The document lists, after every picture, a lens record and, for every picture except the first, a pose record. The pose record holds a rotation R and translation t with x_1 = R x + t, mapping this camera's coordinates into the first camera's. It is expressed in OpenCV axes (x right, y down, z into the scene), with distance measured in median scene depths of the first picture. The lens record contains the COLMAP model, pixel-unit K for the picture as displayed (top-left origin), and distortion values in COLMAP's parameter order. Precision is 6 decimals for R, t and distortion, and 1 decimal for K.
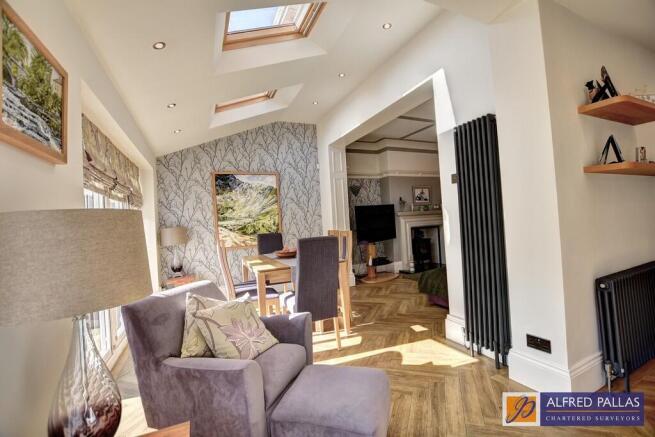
lens RADIAL K [[288.2, 0, 327.5], [0, 288.2, 218.5], [0, 0, 1]] dist [-0.026583, -0.000096]
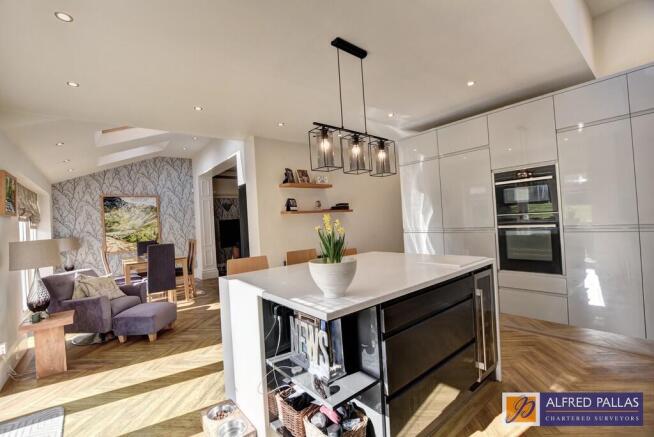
lens RADIAL K [[287.8, 0, 327.0], [0, 287.8, 218.5], [0, 0, 1]] dist [-0.026583, -0.000096]
pose [[0.966928, 0.002197, 0.255040, 0.267927], [0.000580, 0.999941, -0.010814, -0.039251], [-0.255049, 0.010604, 0.966870, -0.515220]]
